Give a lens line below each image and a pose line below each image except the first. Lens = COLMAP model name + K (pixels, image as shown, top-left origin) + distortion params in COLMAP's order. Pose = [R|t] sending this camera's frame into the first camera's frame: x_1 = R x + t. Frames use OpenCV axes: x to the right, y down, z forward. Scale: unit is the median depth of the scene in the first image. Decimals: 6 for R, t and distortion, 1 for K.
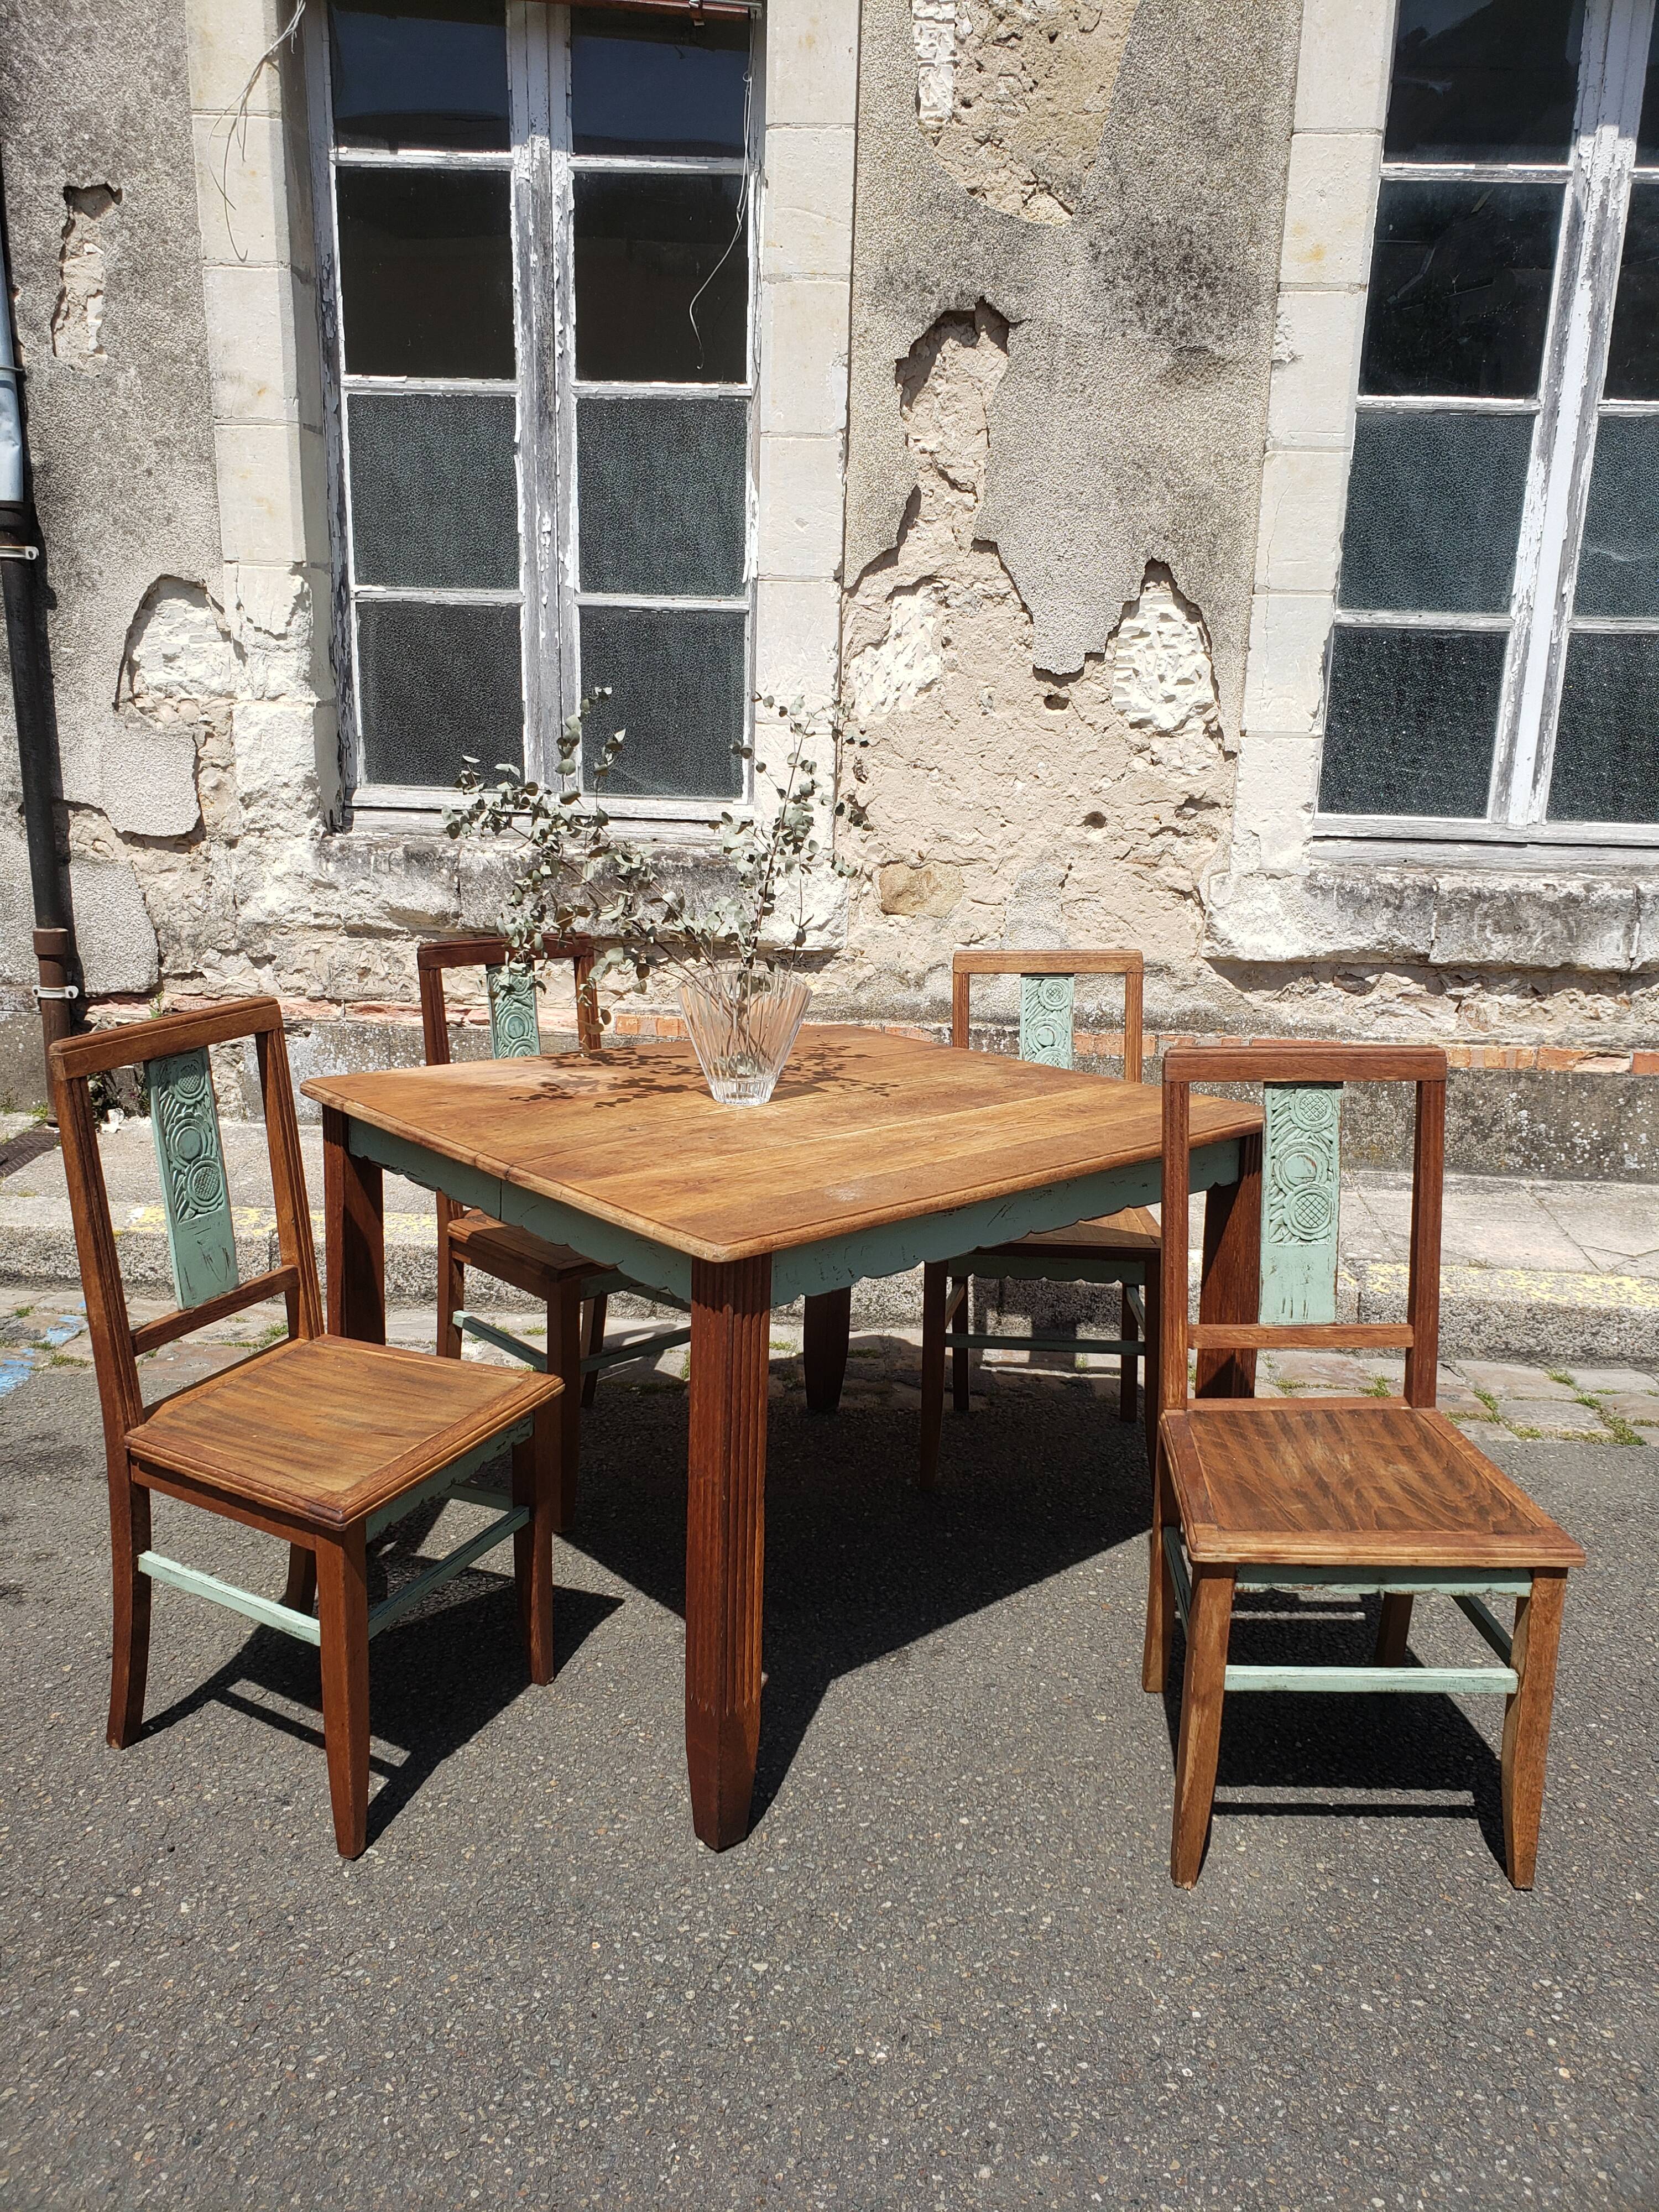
lens RADIAL K [[1685.4, 0, 830.5], [0, 1685.4, 1102.5], [0, 0, 1]] dist [0.159769, -0.476451]
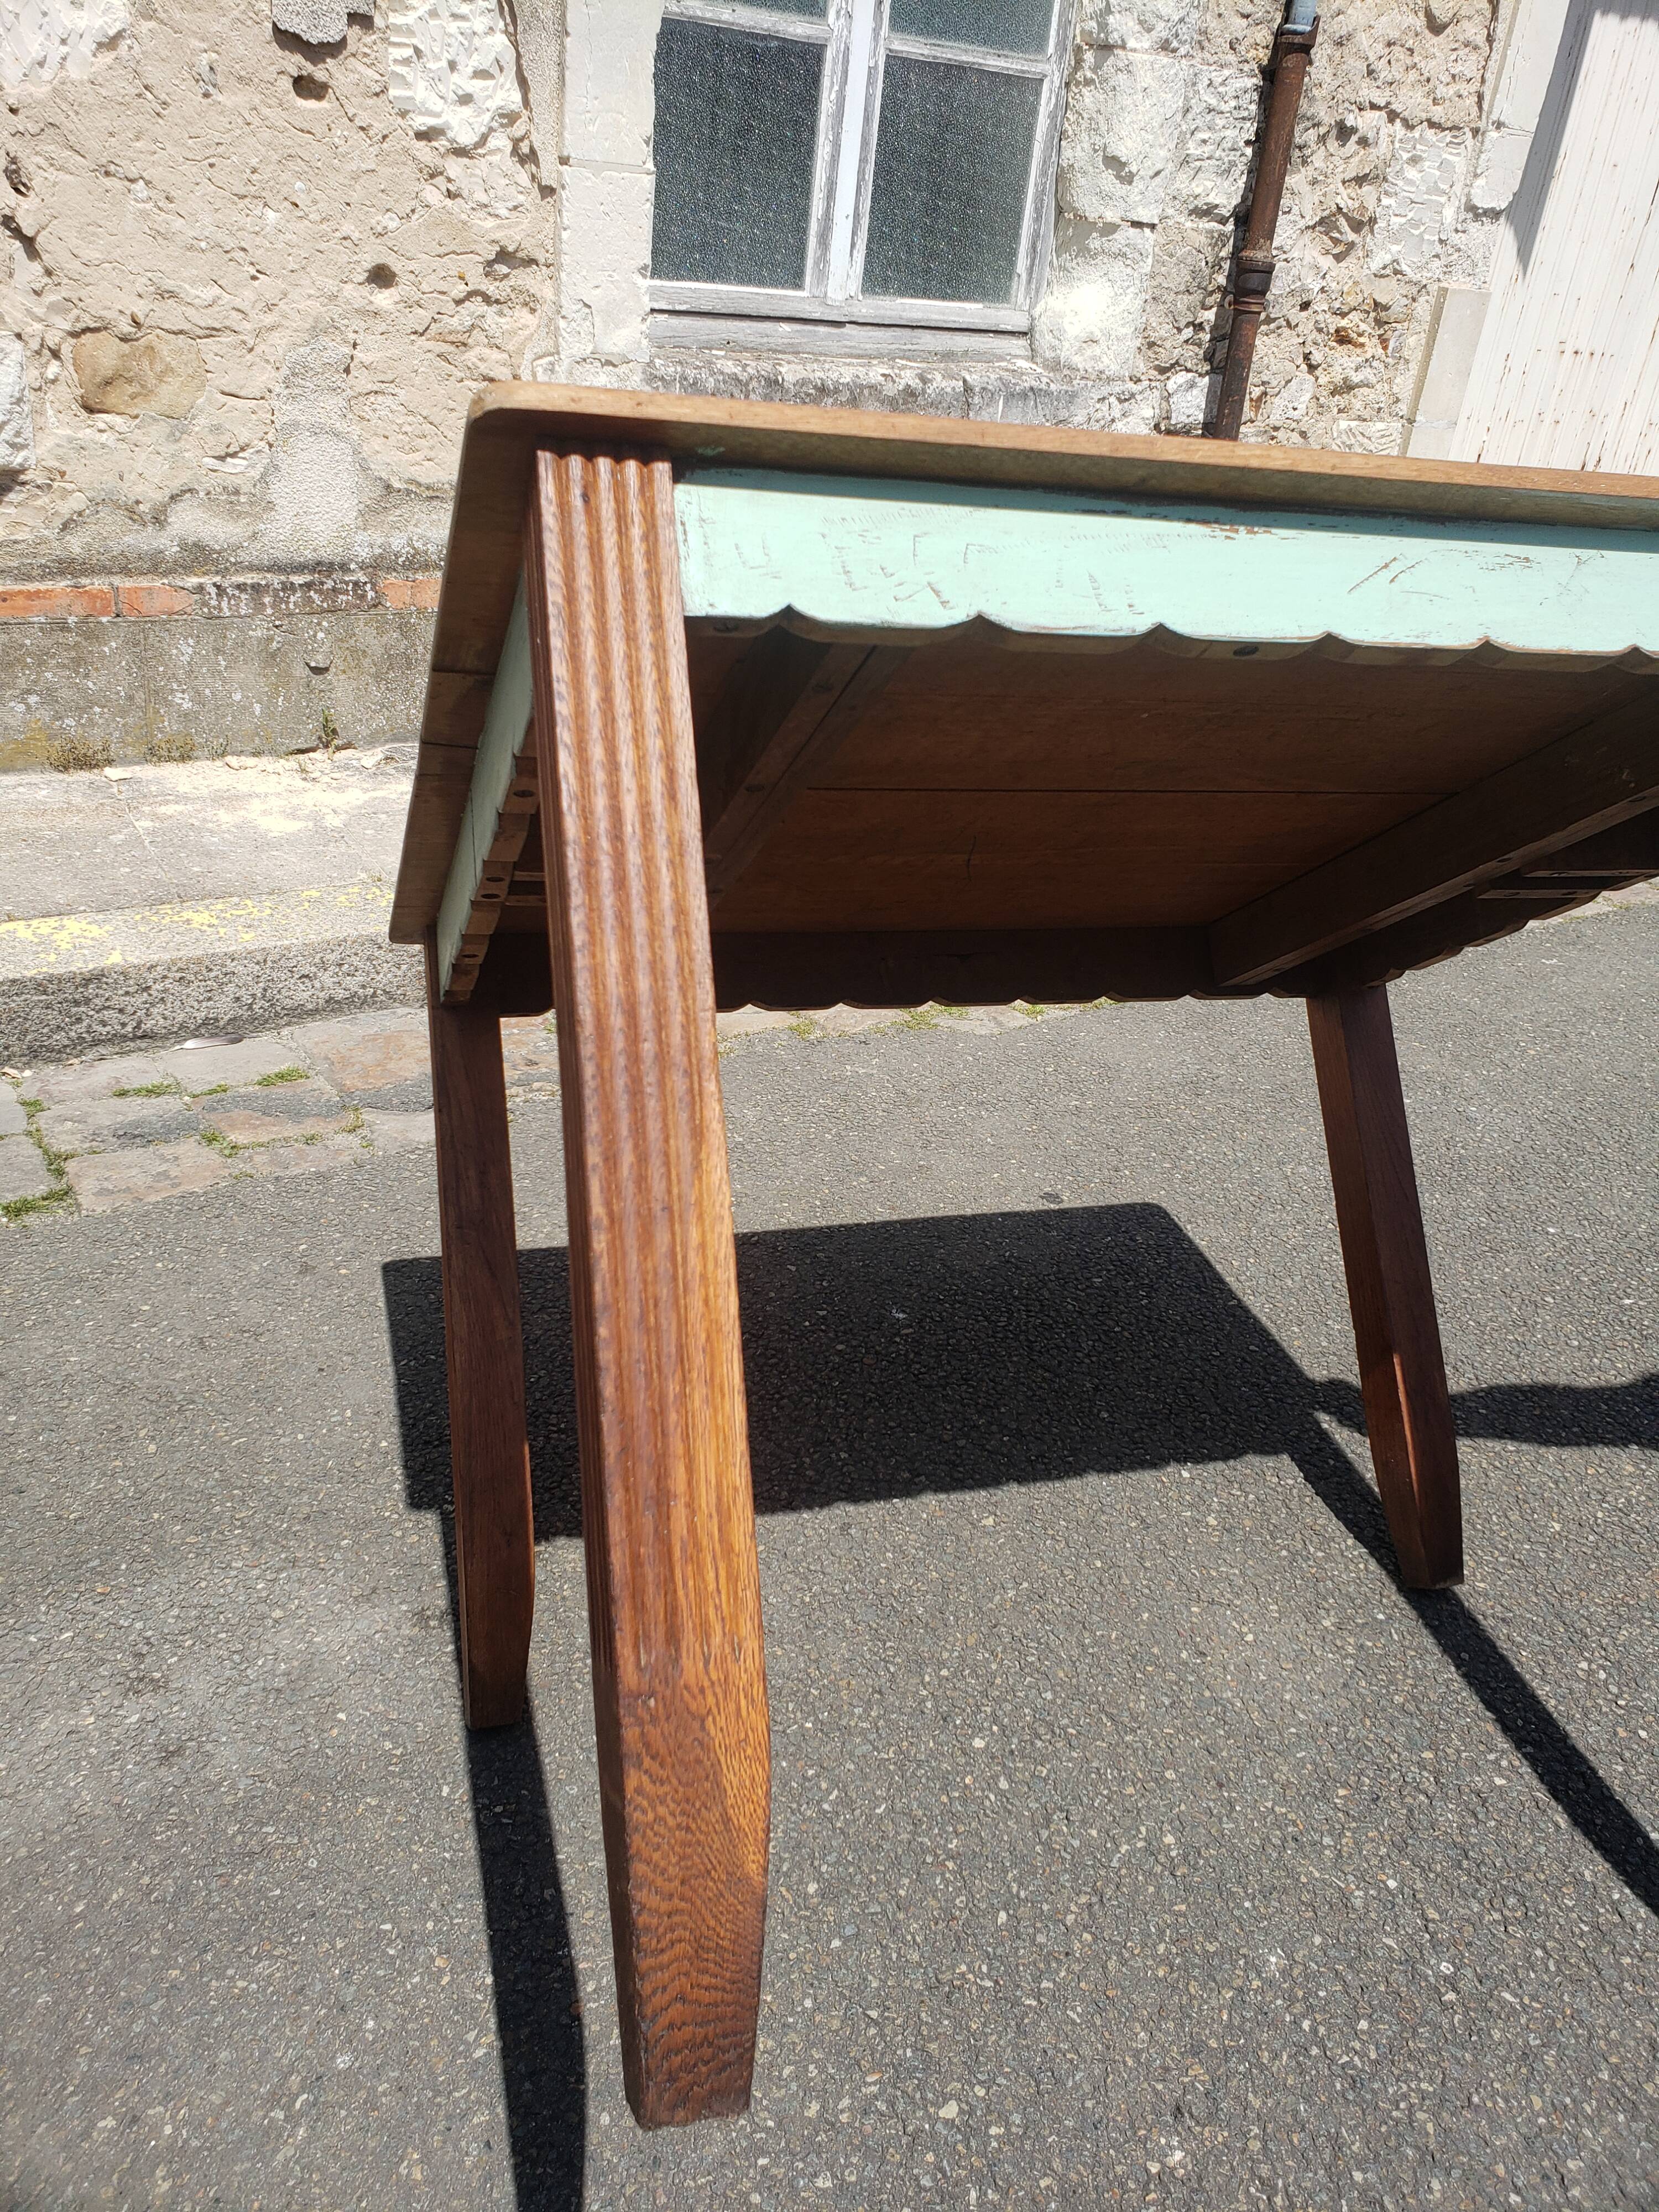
lens RADIAL K [[1718.0, 0, 848.6], [0, 1718.0, 1066.6], [0, 0, 1]] dist [-0.008237, 0.051574]
pose [[0.811330, -0.218200, 0.542340, -0.155441], [0.060093, 0.953944, 0.293903, -0.048324], [-0.581492, -0.205861, 0.787076, 0.234716]]
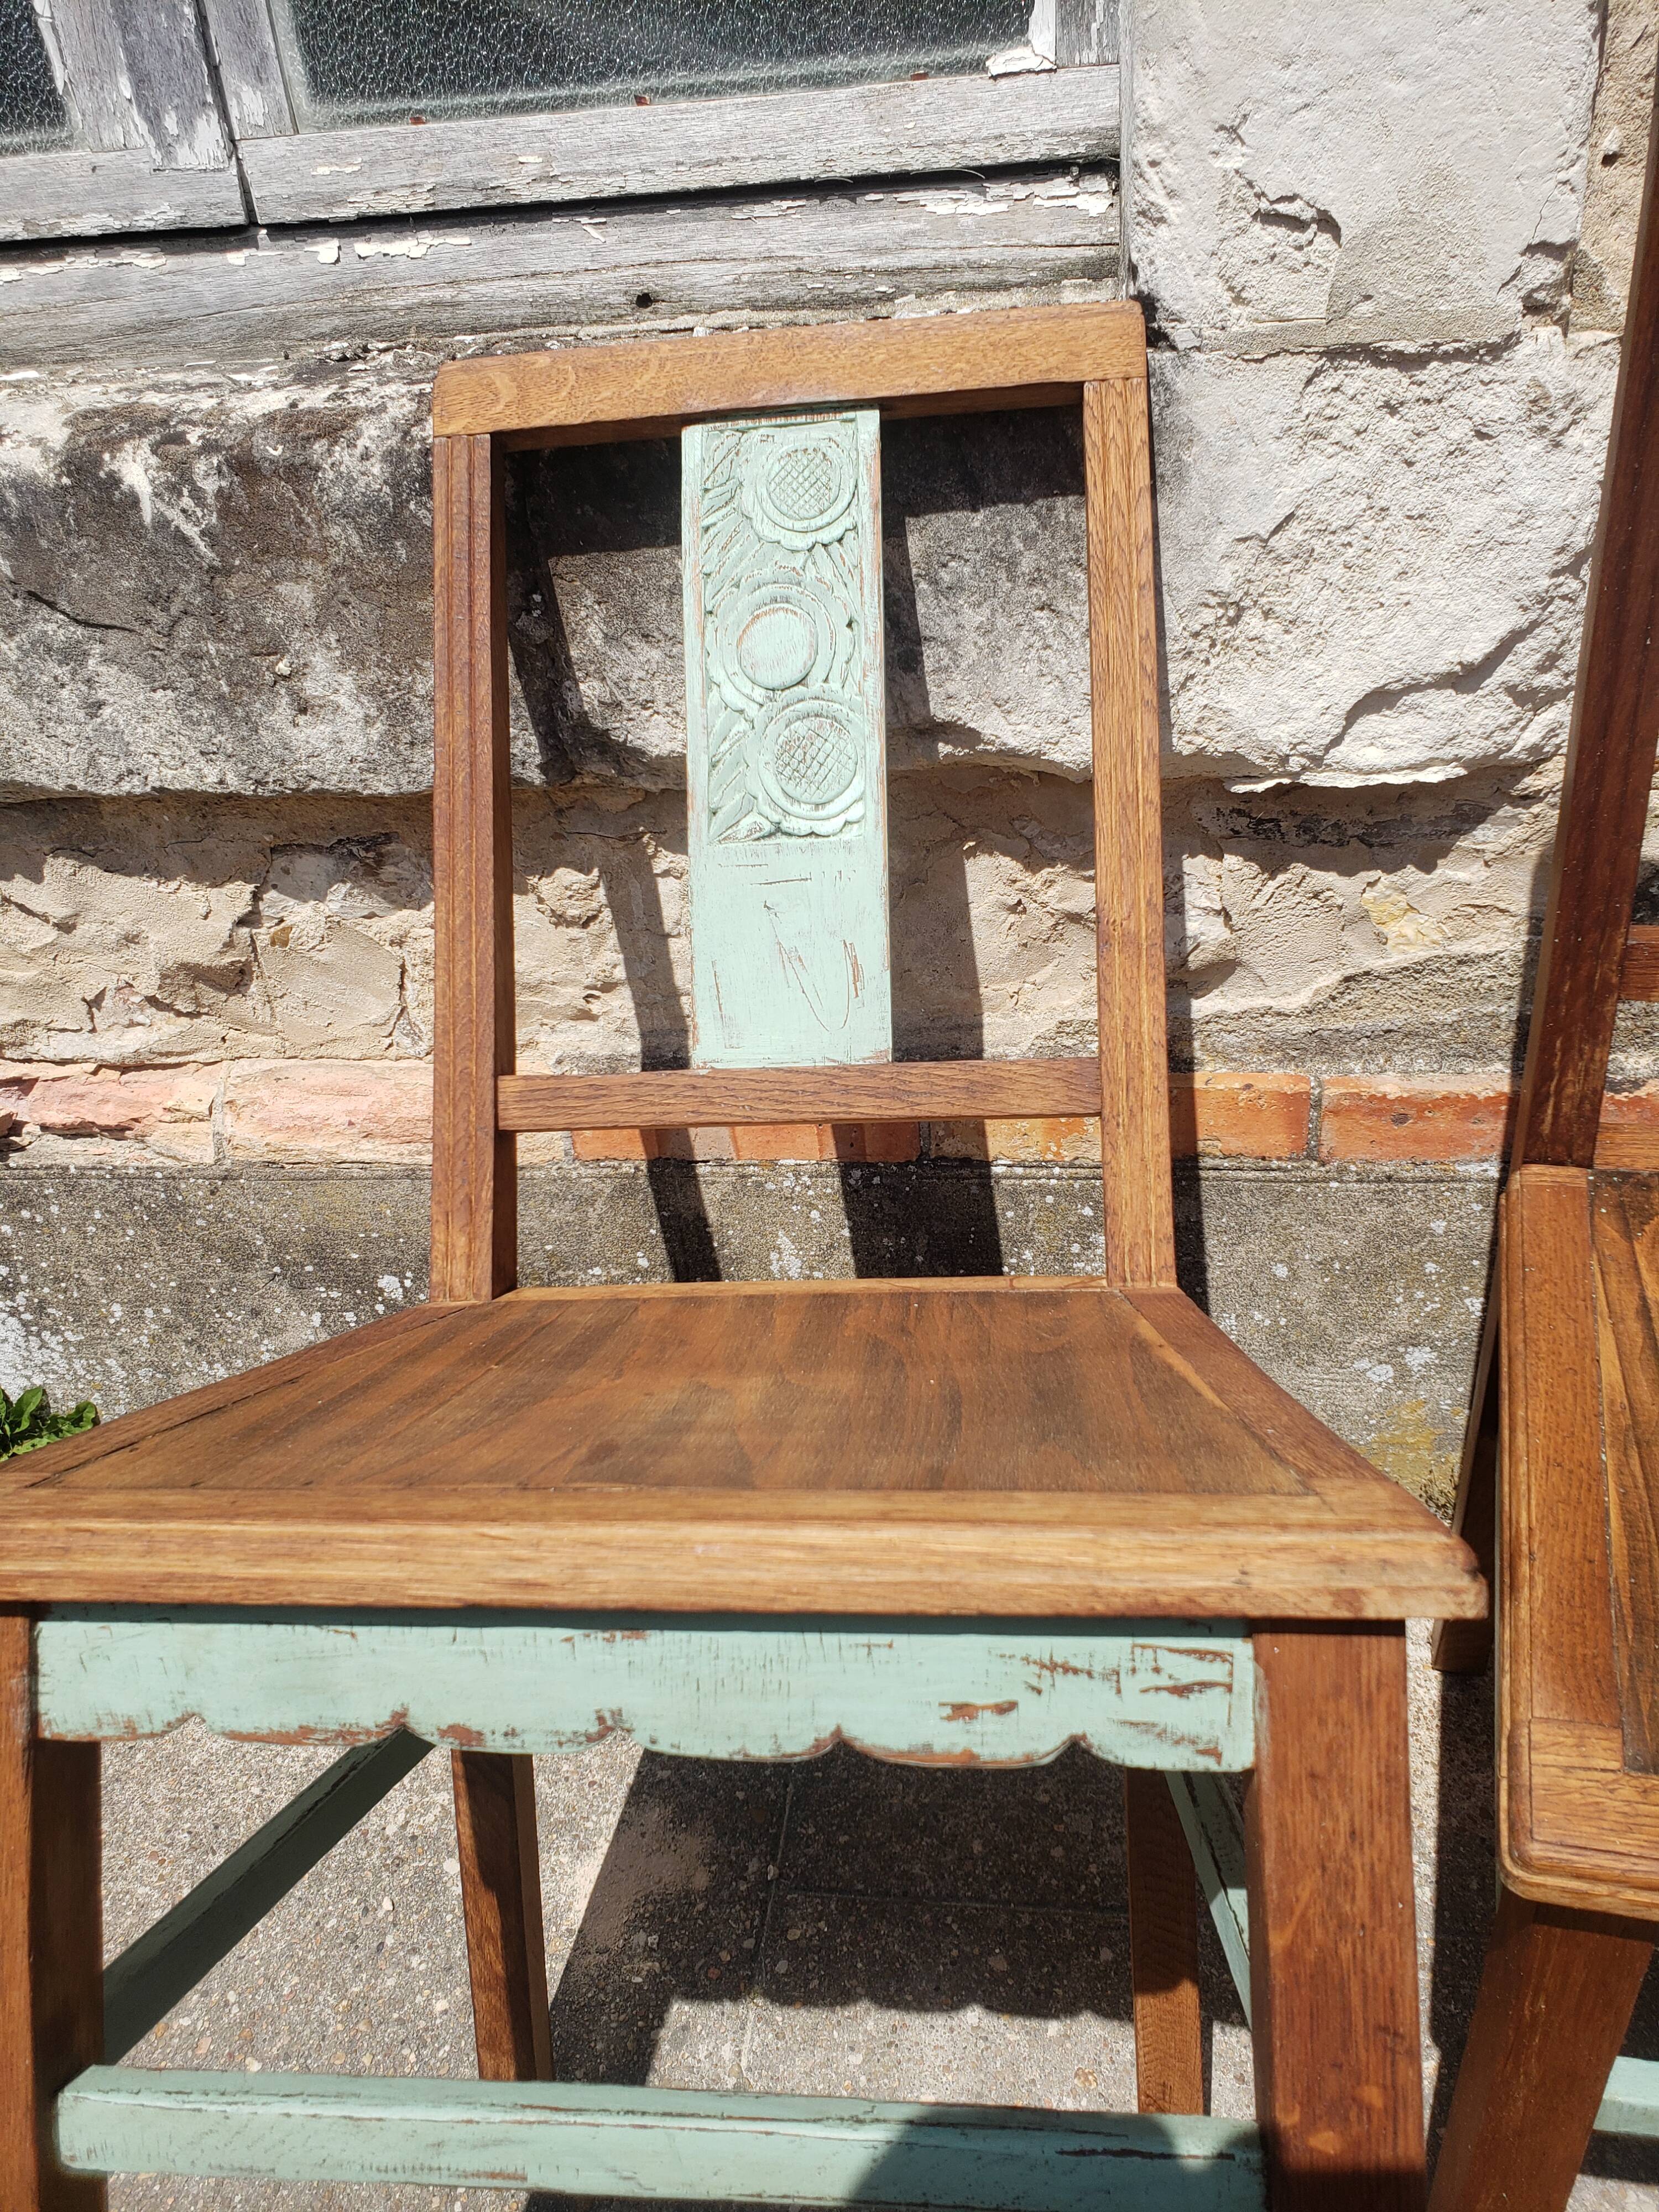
lens RADIAL K [[1742.8, 0, 837.7], [0, 1742.8, 1076.1], [0, 0, 1]] dist [-0.004992, 0.043850]
pose [[0.992481, -0.060648, -0.106321, -0.063501], [0.087583, 0.958667, 0.270716, -0.123358], [0.085508, -0.277993, 0.956770, 0.792051]]
